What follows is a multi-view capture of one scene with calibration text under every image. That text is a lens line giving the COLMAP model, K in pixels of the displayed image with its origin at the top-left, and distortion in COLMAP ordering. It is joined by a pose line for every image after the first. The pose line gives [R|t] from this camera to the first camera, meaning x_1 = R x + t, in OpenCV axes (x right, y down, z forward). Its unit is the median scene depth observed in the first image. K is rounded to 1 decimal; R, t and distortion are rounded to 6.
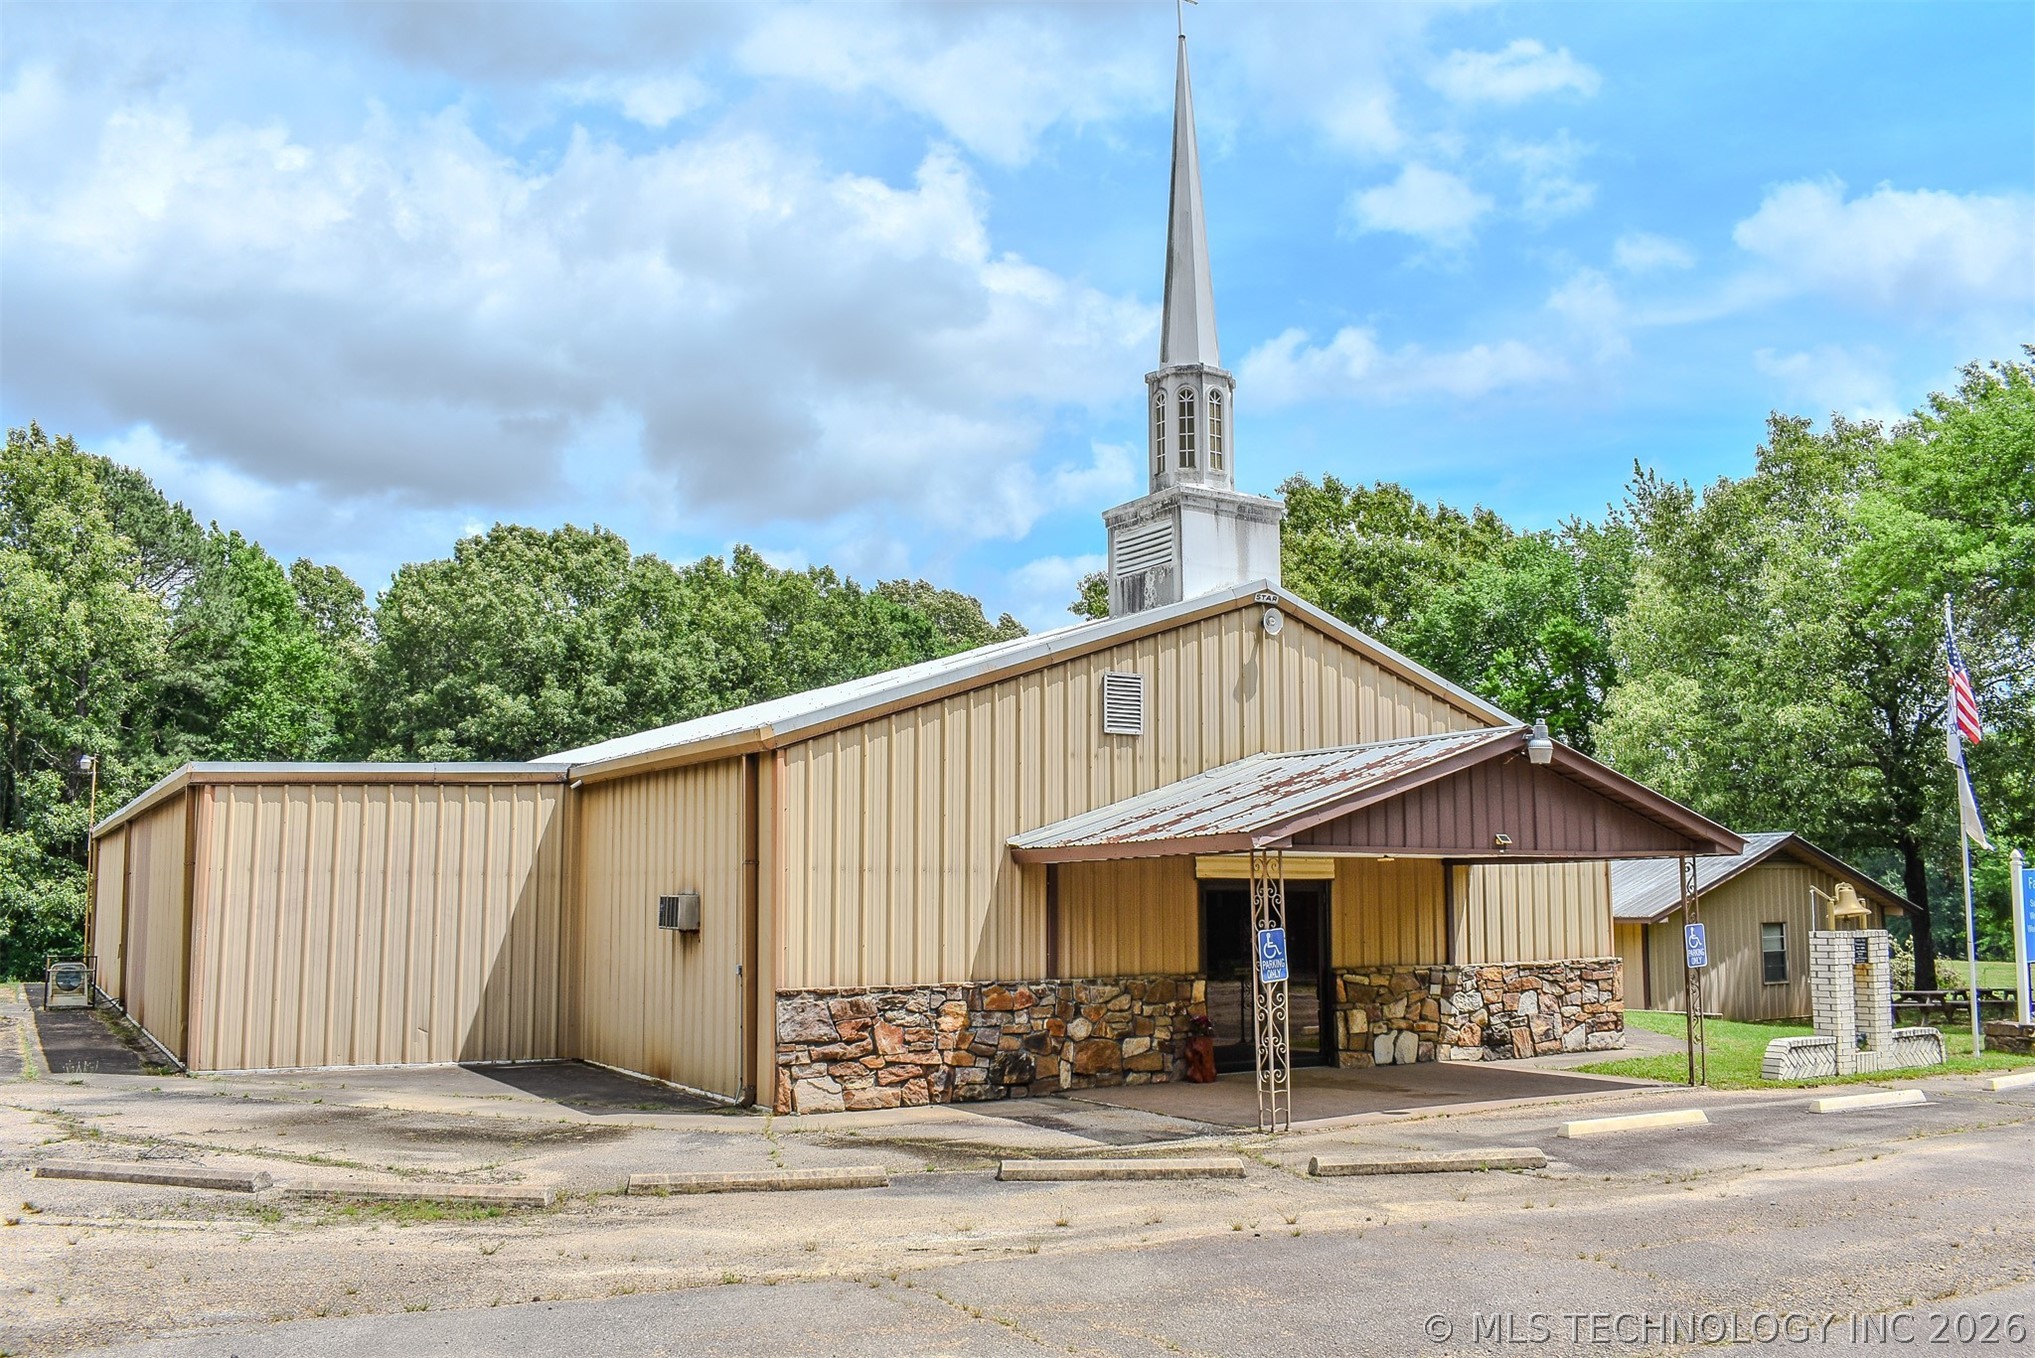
lens RADIAL K [[1665.9, 0, 1017.5], [0, 1665.9, 679.0], [0, 0, 1]] dist [-0.087669, 0.005454]
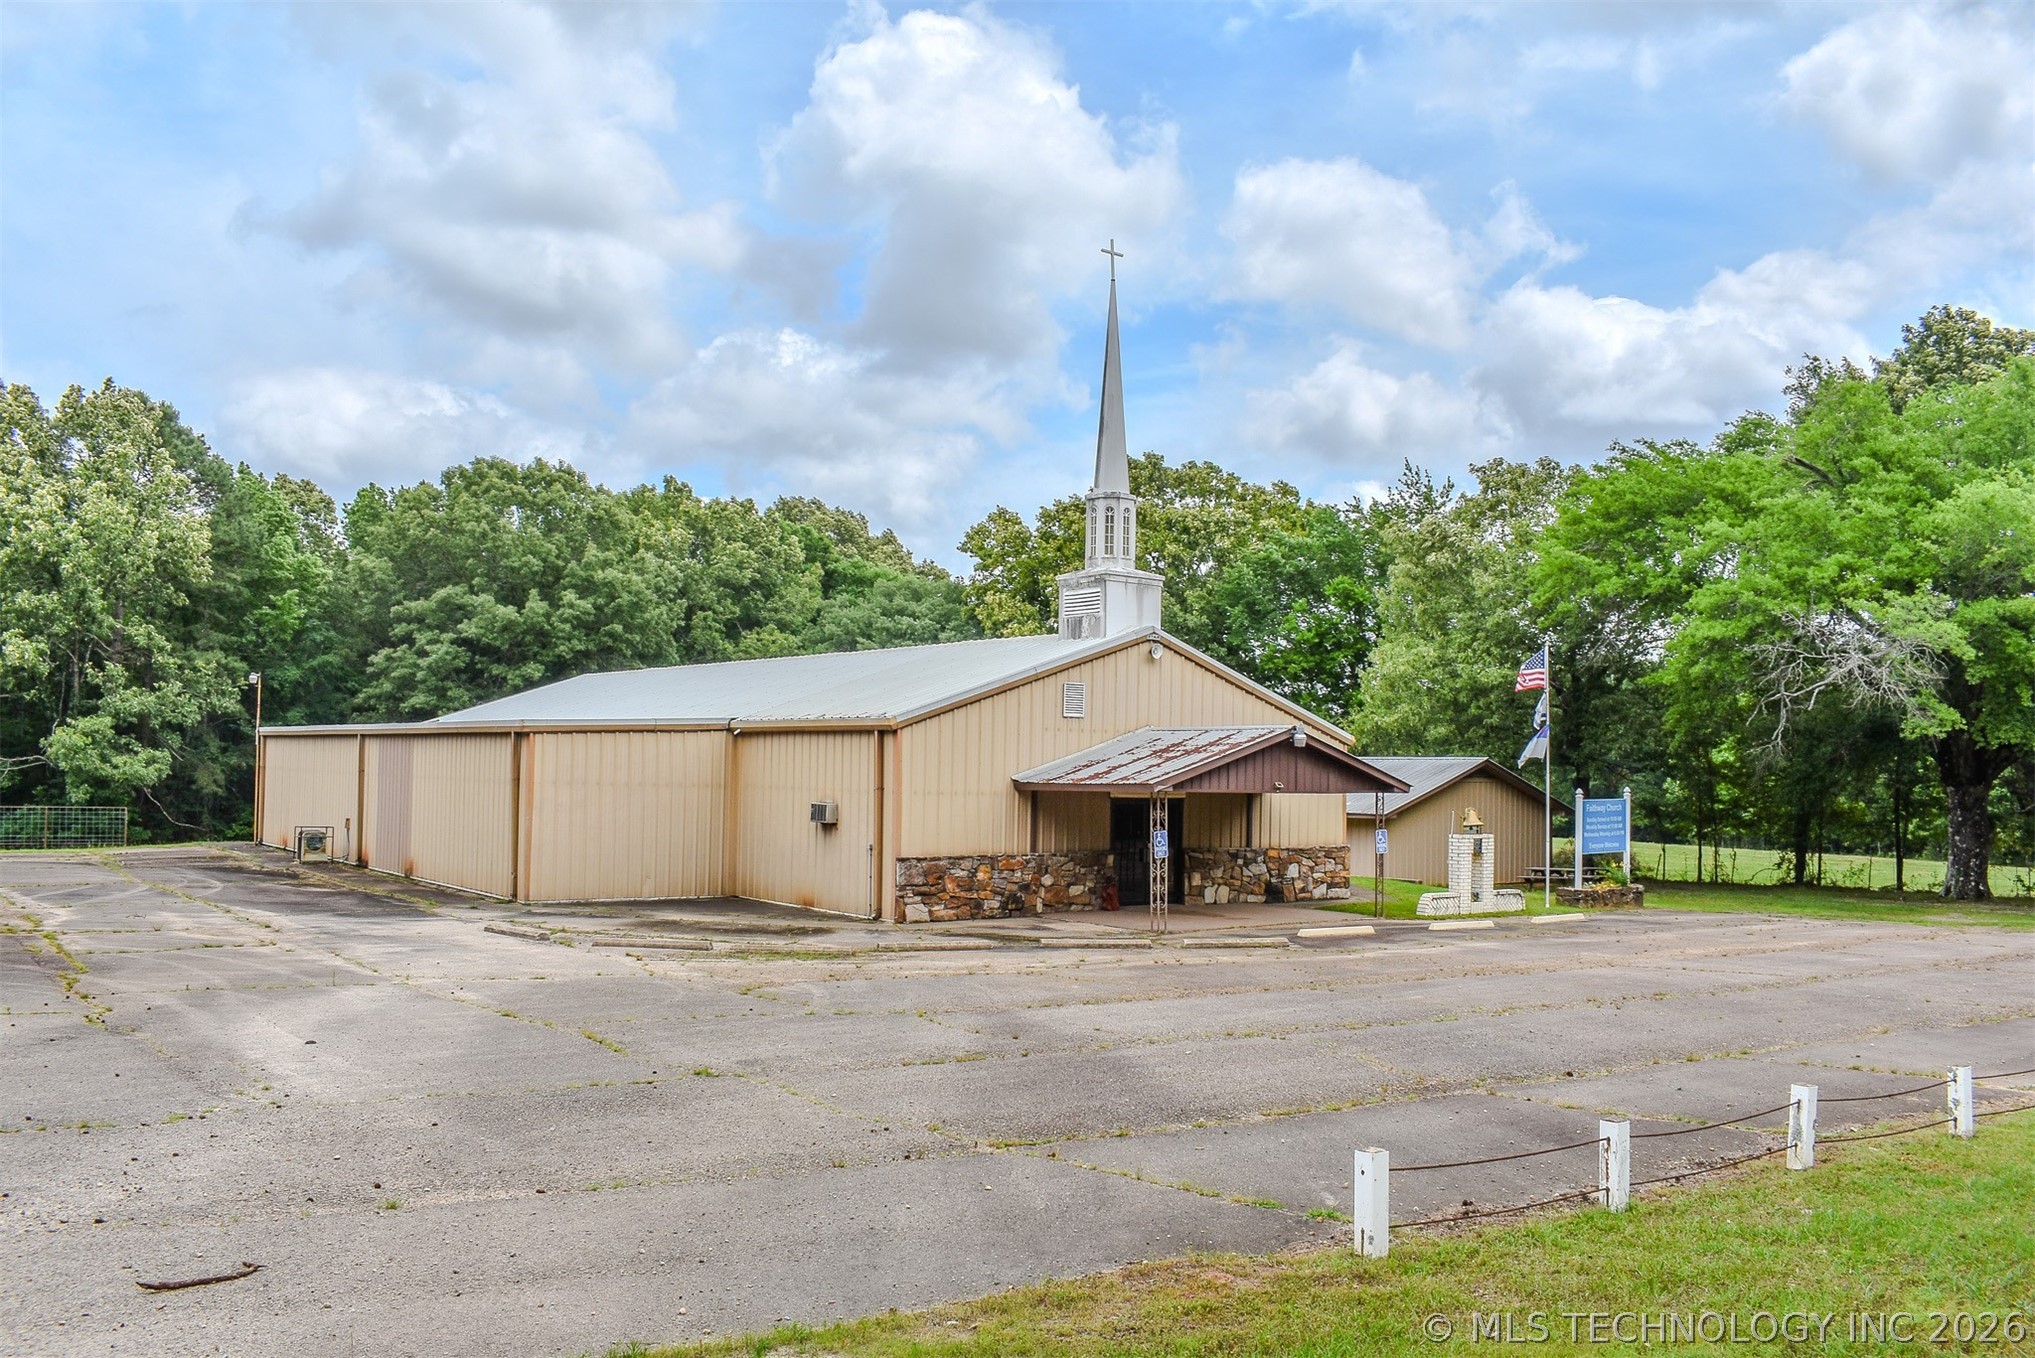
lens RADIAL K [[1603.4, 0, 1010.1], [0, 1603.4, 675.8], [0, 0, 1]] dist [-0.096108, 0.002607]
pose [[0.994515, 0.025980, 0.101314, -0.173311], [-0.033659, 0.996628, 0.074836, -0.132480], [-0.099028, -0.077836, 0.992036, -0.668455]]
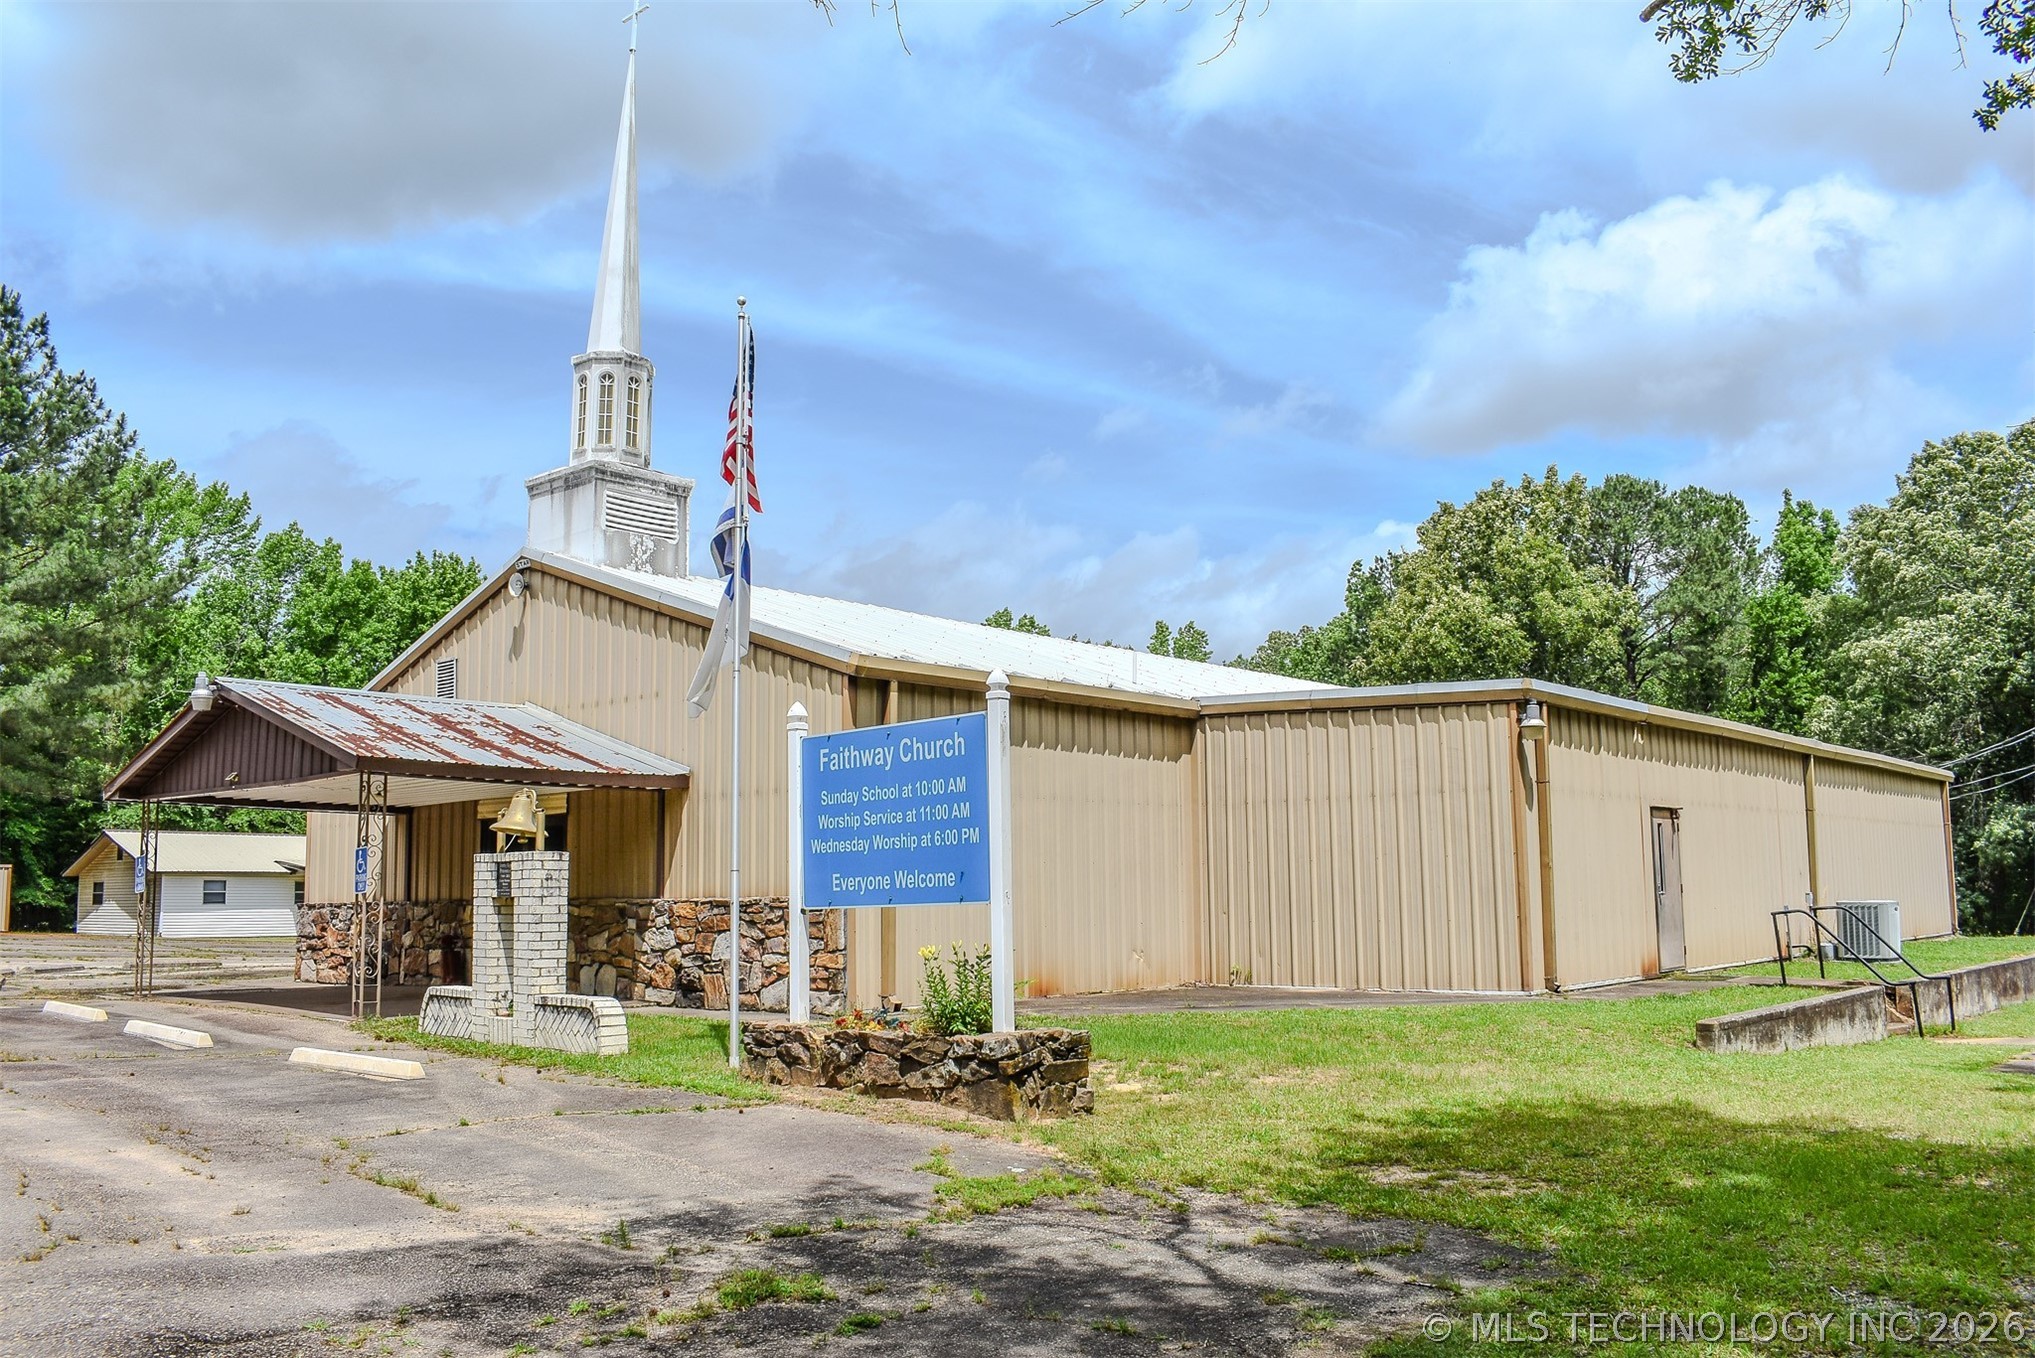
lens RADIAL K [[1649.4, 0, 1019.1], [0, 1649.4, 666.5], [0, 0, 1]] dist [-0.090483, 0.012320]
pose [[0.286922, -0.135872, -0.948269, 1.314689], [0.140558, 0.985148, -0.098627, 0.178701], [0.947586, -0.104988, 0.301758, 1.012020]]
